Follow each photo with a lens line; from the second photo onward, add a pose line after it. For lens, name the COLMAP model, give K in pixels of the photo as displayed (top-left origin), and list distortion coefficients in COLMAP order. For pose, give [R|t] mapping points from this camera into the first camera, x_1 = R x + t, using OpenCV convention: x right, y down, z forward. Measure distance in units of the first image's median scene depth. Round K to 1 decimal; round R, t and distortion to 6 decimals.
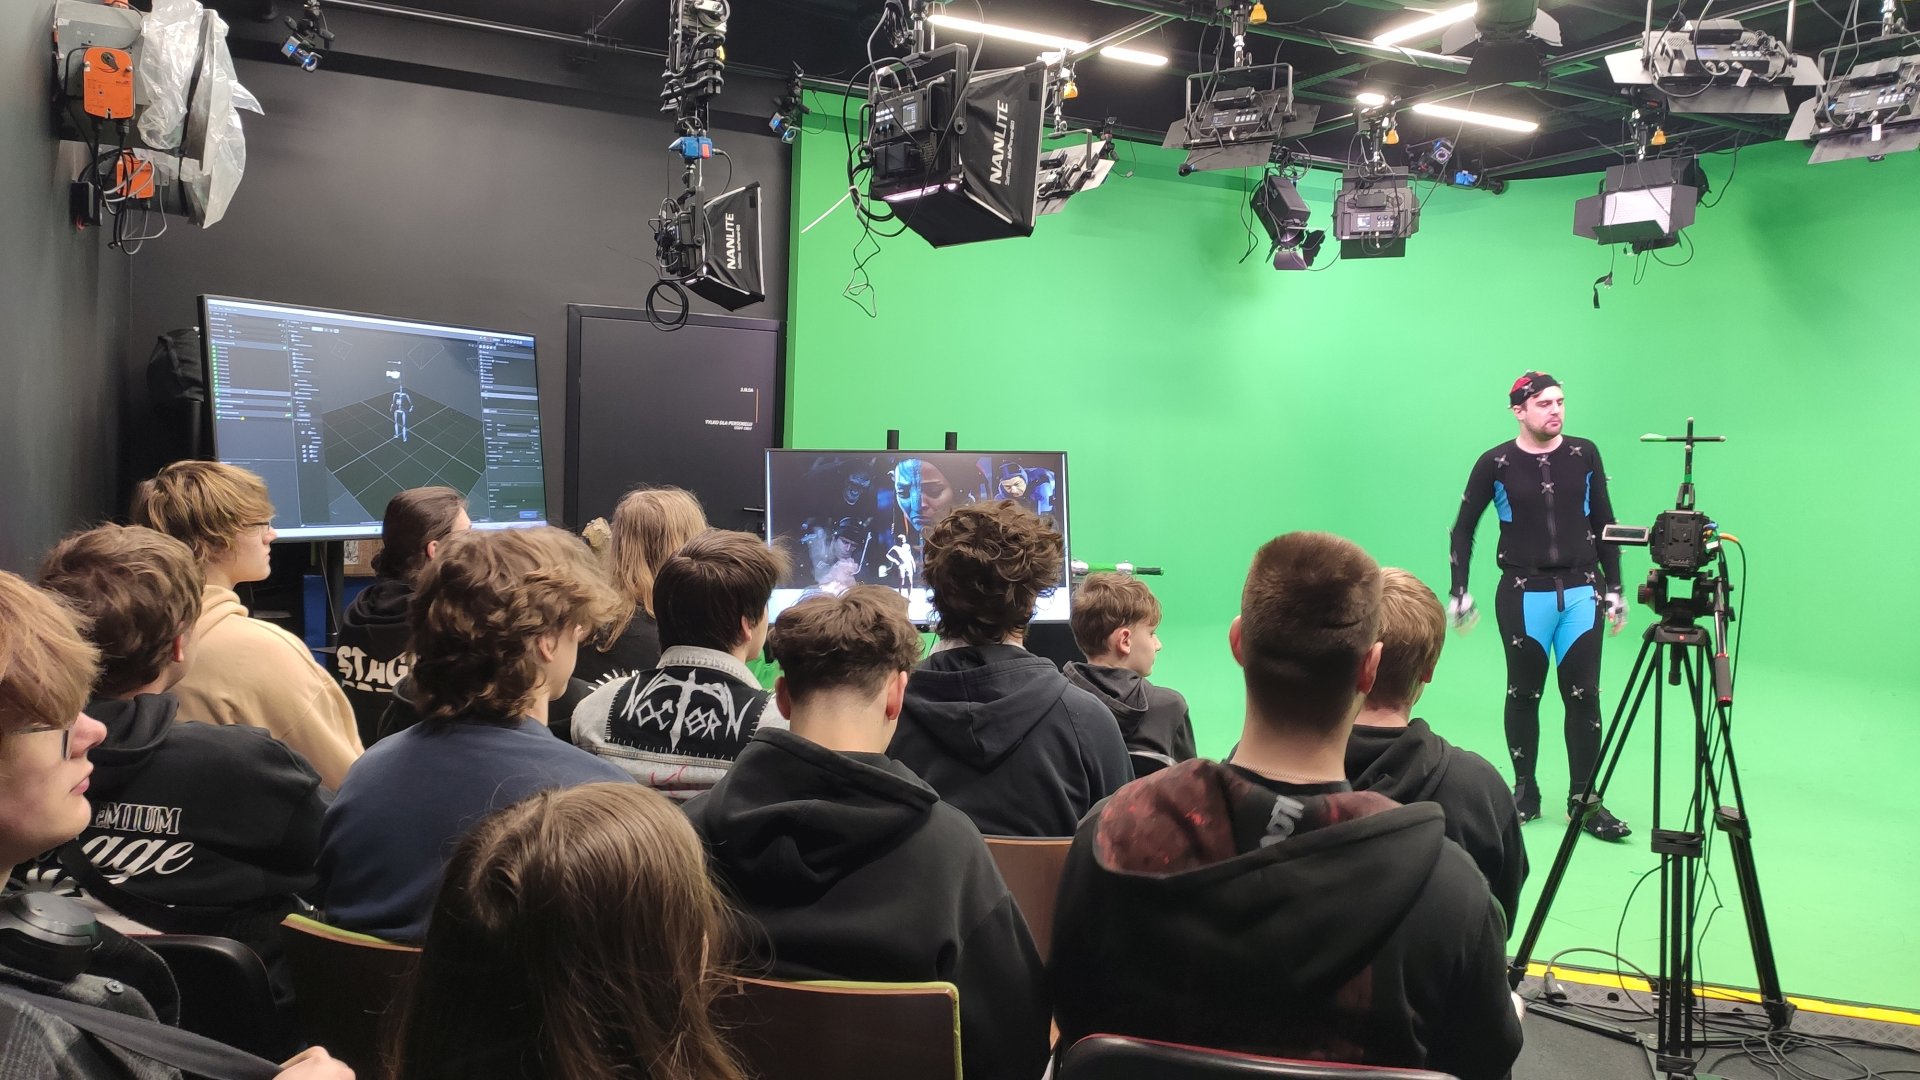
lens RADIAL K [[1425.2, 0, 964.7], [0, 1425.2, 536.7], [0, 0, 1]] dist [0.084341, -0.123311]
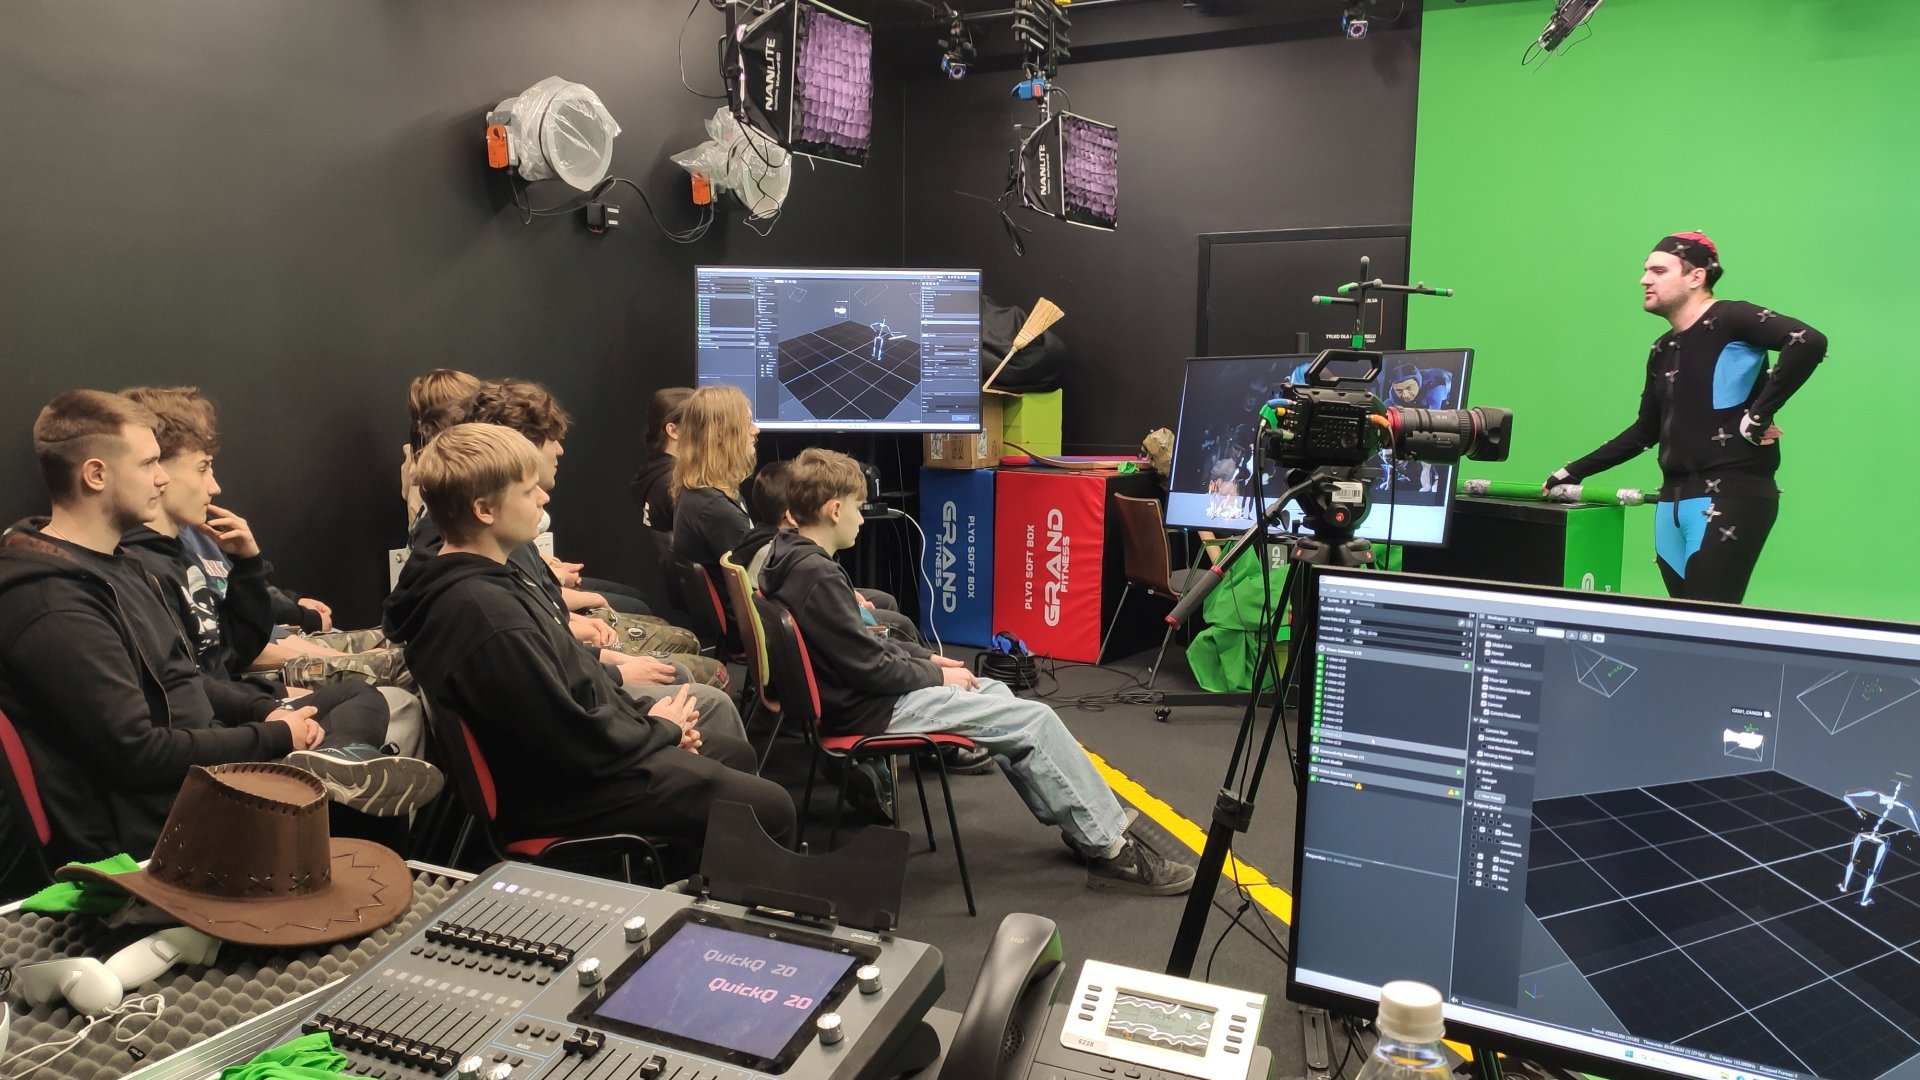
lens RADIAL K [[1432.1, 0, 961.9], [0, 1432.1, 544.4], [0, 0, 1]] dist [0.079763, -0.114588]
pose [[0.562922, 0.069601, -0.823574, 0.741136], [-0.035688, 0.997566, 0.059912, 0.019436], [0.825739, -0.004334, 0.564036, 0.315112]]
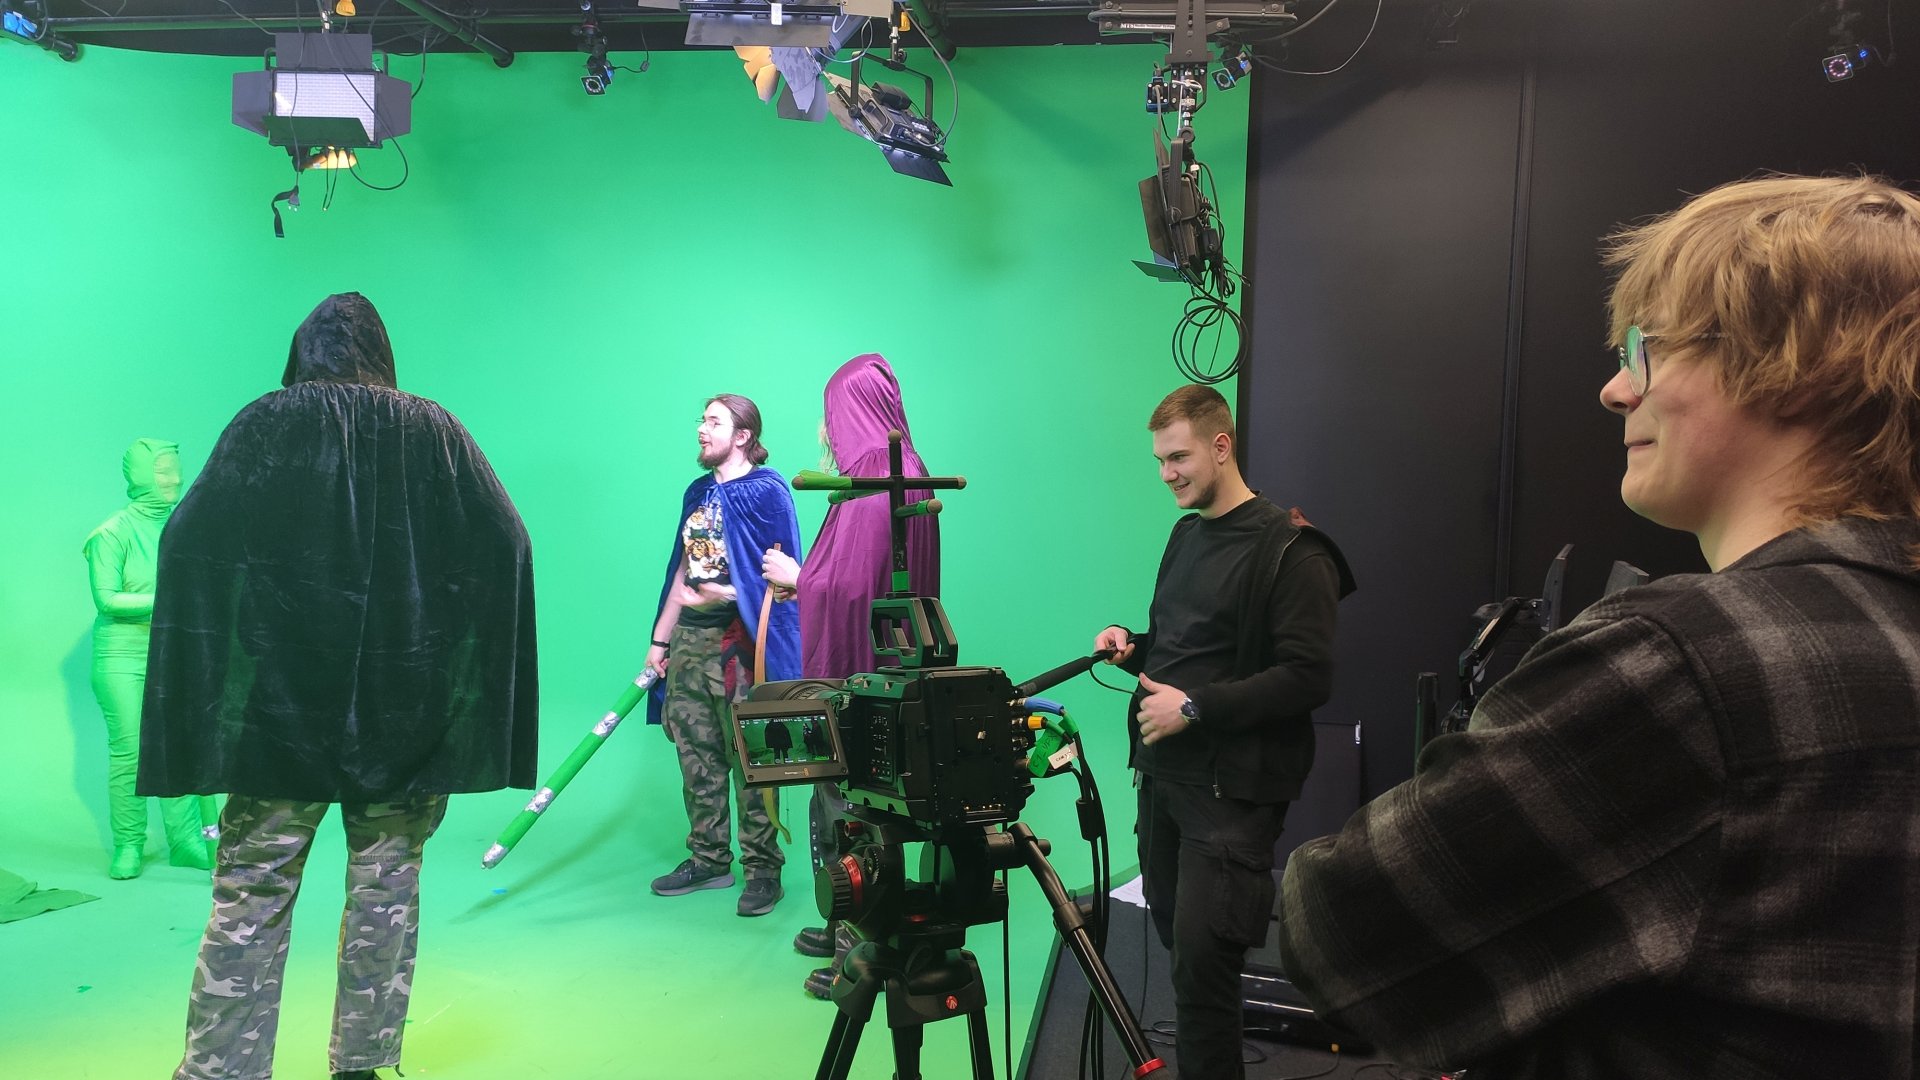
lens RADIAL K [[1404.6, 0, 960.0], [0, 1404.6, 540.0], [0, 0, 1]] dist [0.068761, -0.095128]
pose [[0.576577, -0.069696, 0.814065, 0.085940], [0.044638, 0.997554, 0.053791, -0.048402], [-0.815822, 0.005324, 0.578278, 0.461739]]
